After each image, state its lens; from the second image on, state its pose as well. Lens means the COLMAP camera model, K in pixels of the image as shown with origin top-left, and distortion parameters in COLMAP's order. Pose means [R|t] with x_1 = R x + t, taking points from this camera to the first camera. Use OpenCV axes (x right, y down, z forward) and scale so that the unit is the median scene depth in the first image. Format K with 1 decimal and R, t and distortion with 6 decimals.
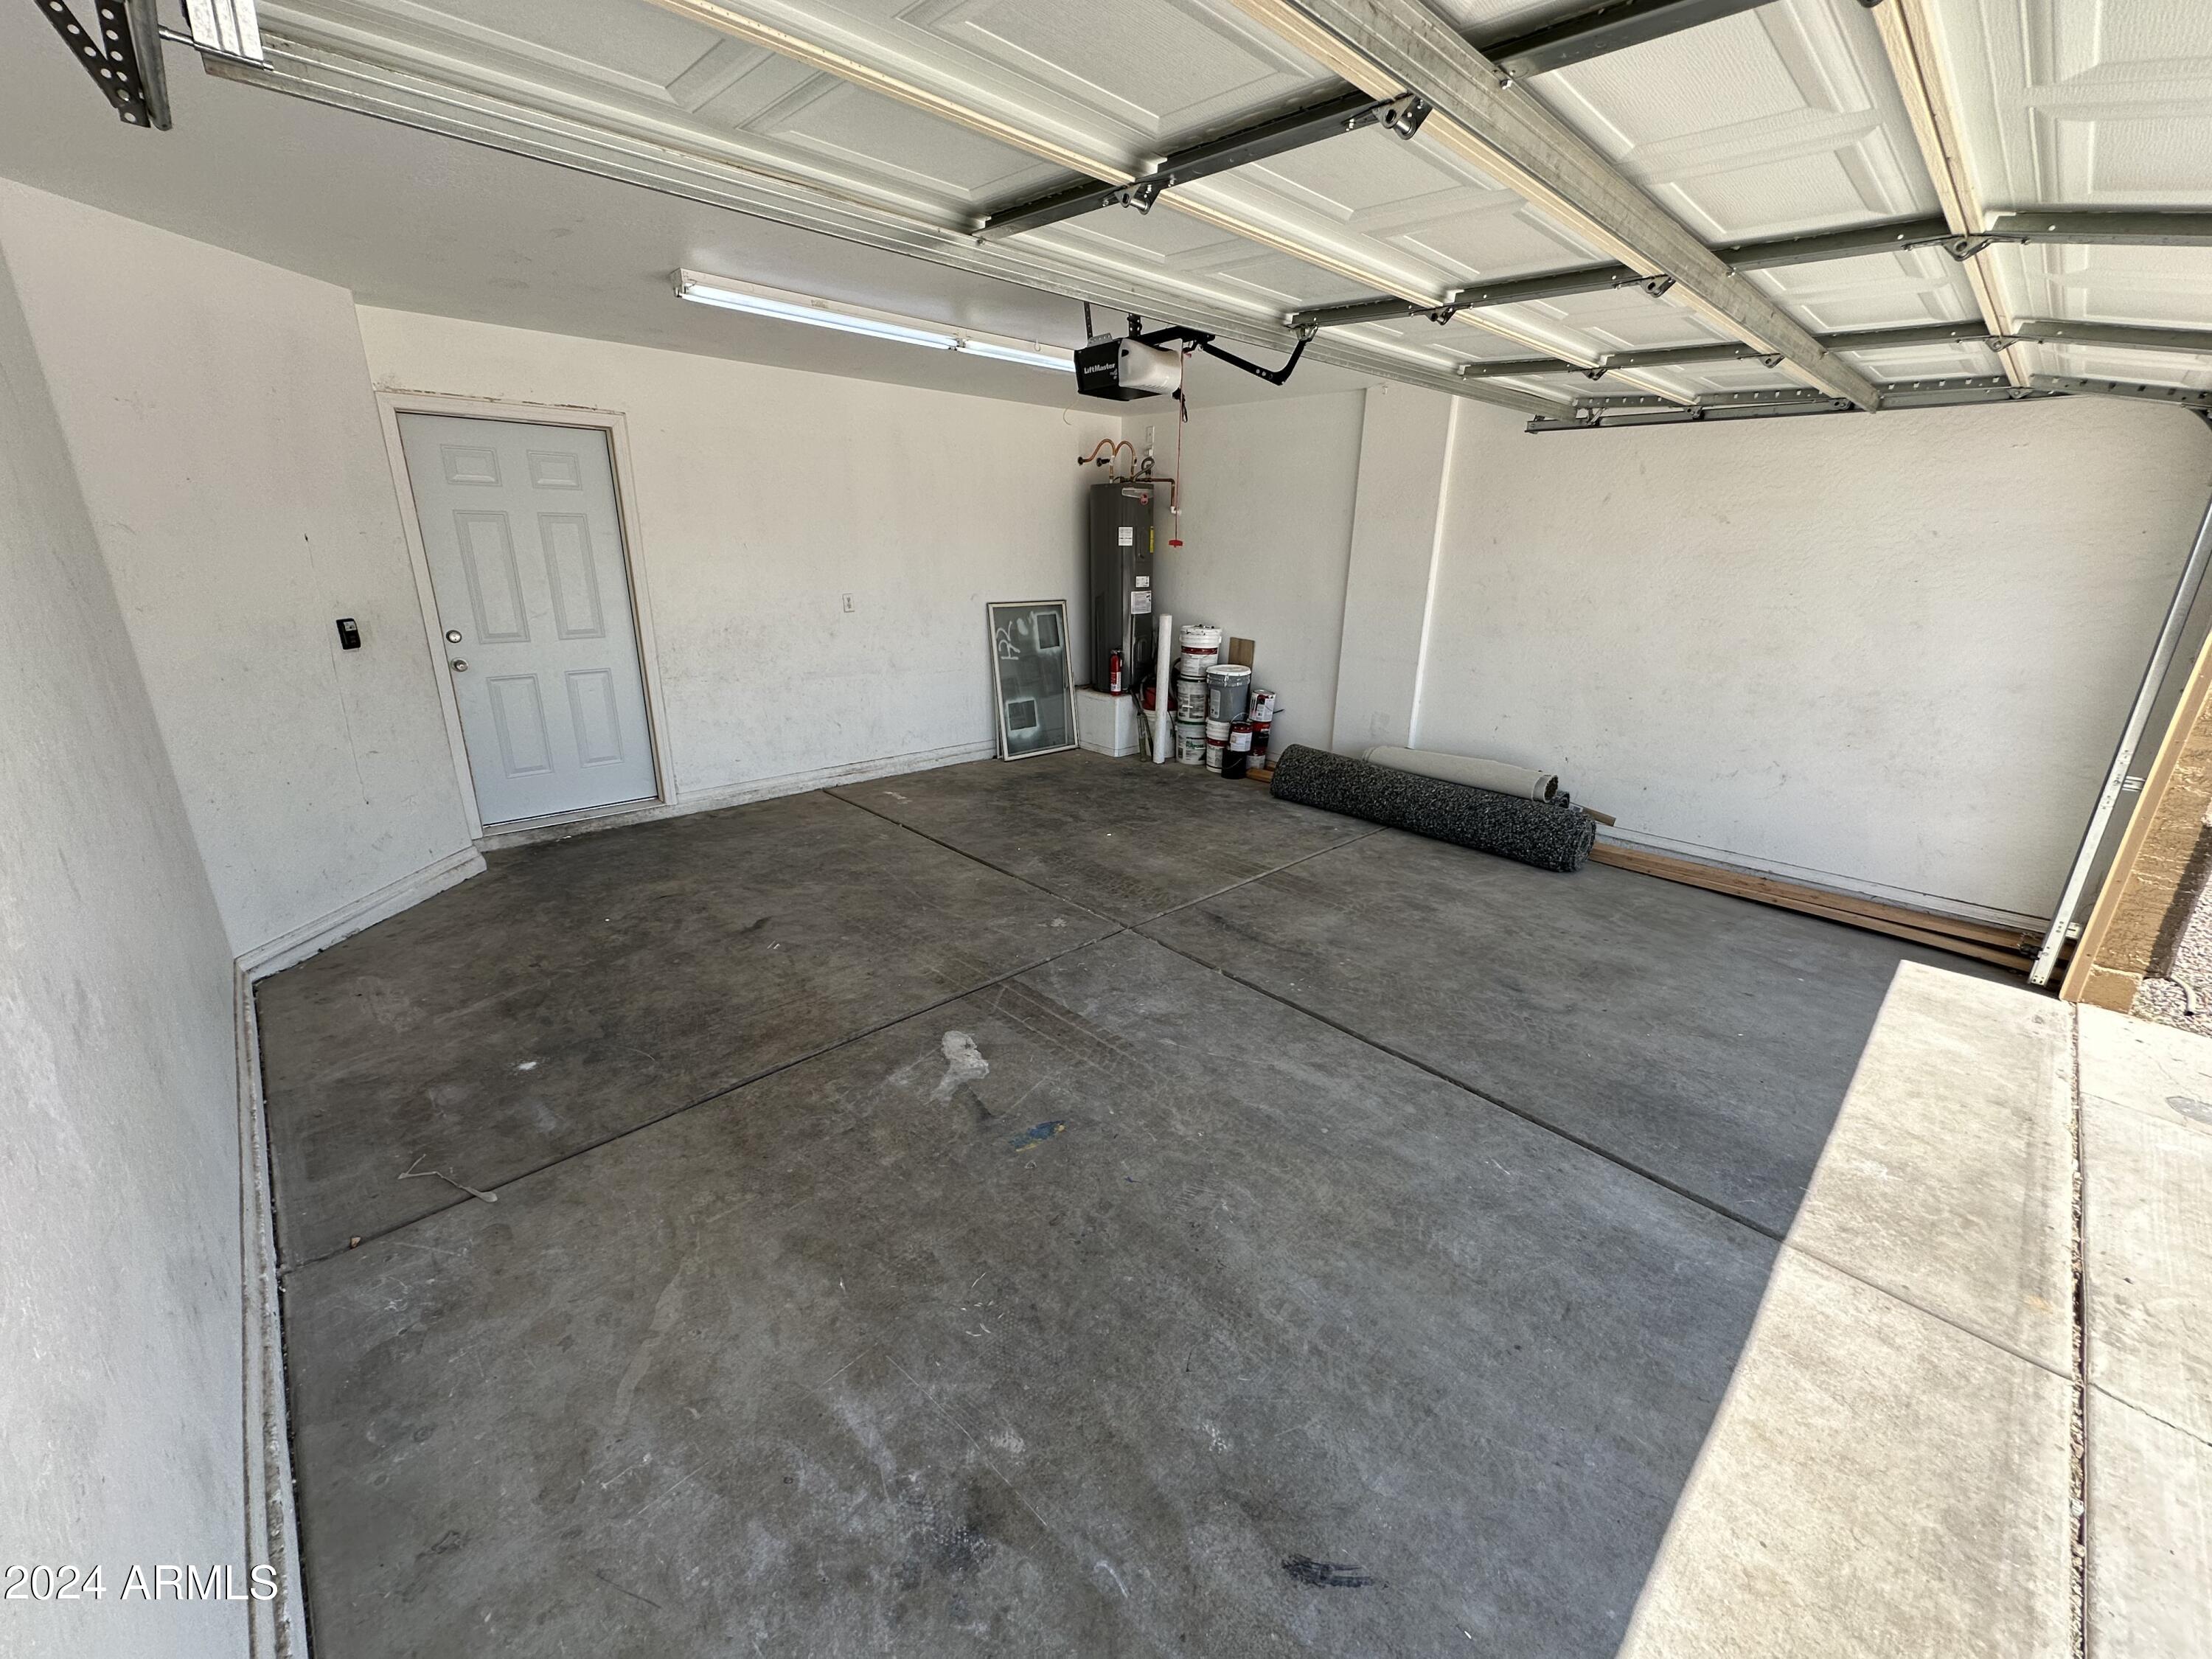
lens RADIAL K [[878.8, 0, 1112.6], [0, 878.8, 822.4], [0, 0, 1]] dist [-0.001571, 0.000440]
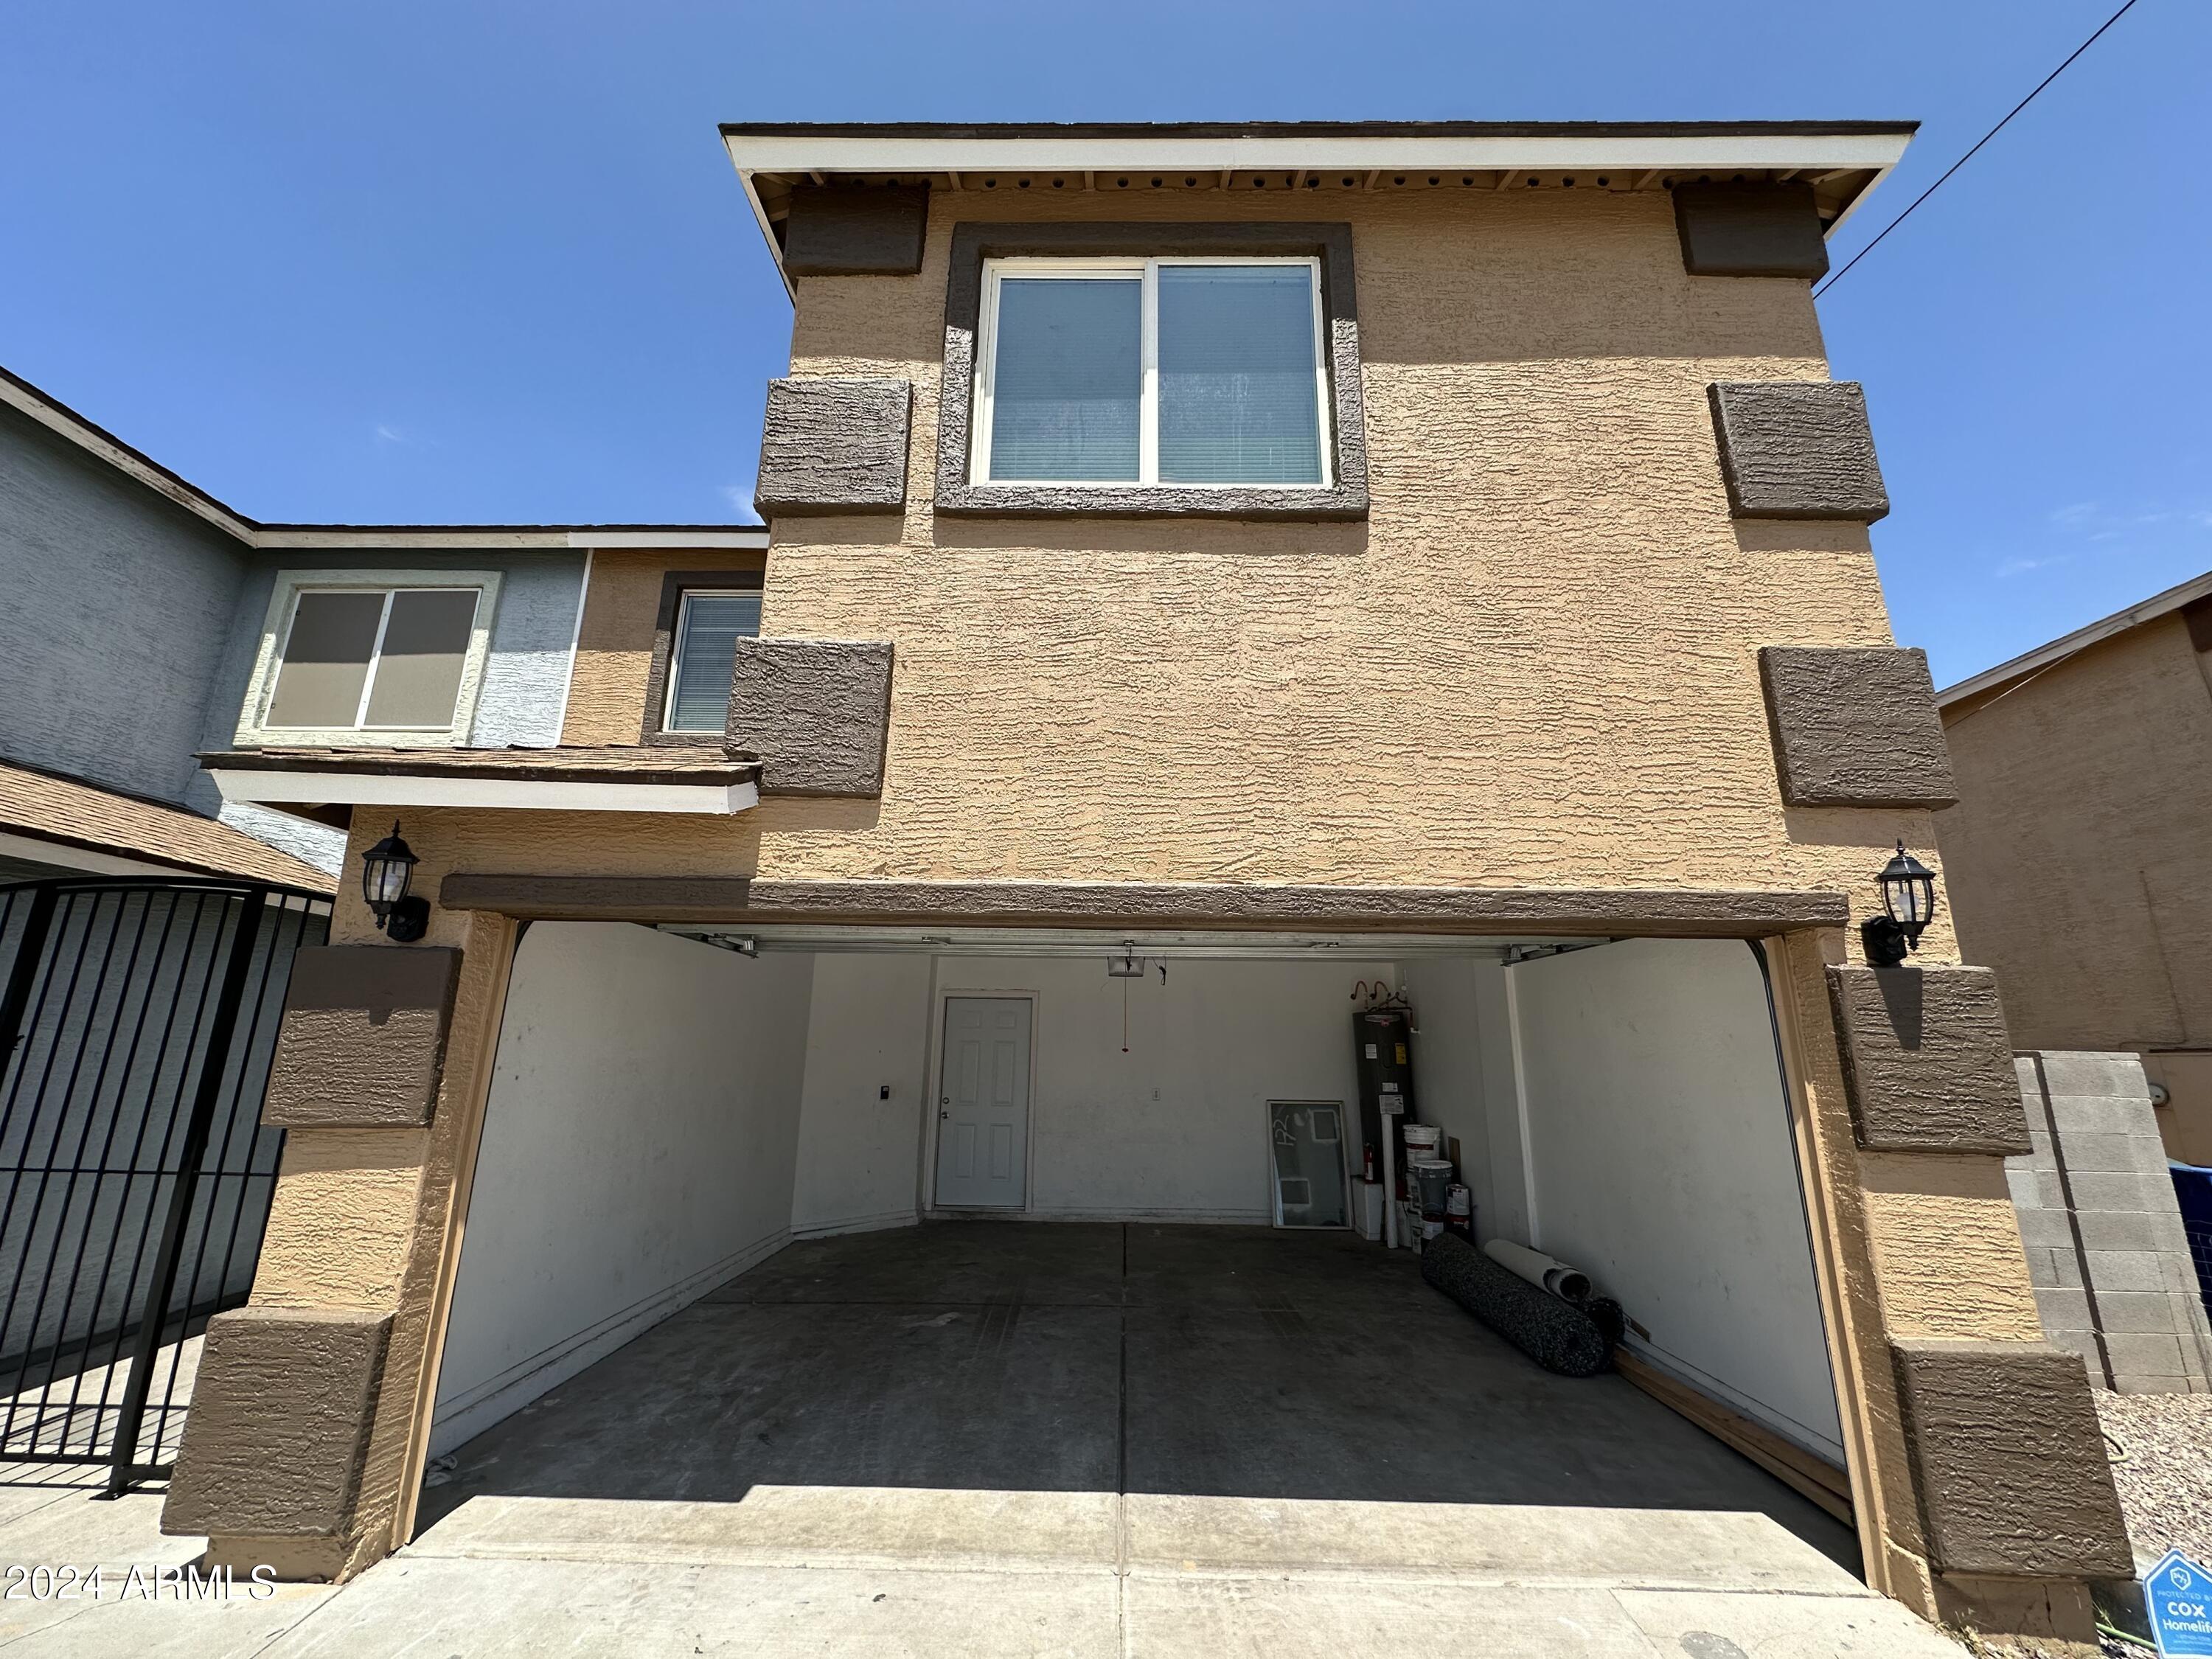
lens RADIAL K [[878.8, 0, 1115.8], [0, 878.8, 838.6], [0, 0, 1]] dist [-0.001571, 0.000440]
pose [[0.720123, -0.171495, -0.672319, 1.261535], [-0.214817, 0.866258, -0.451056, 0.119588], [0.659755, 0.469241, 0.586972, -0.268394]]
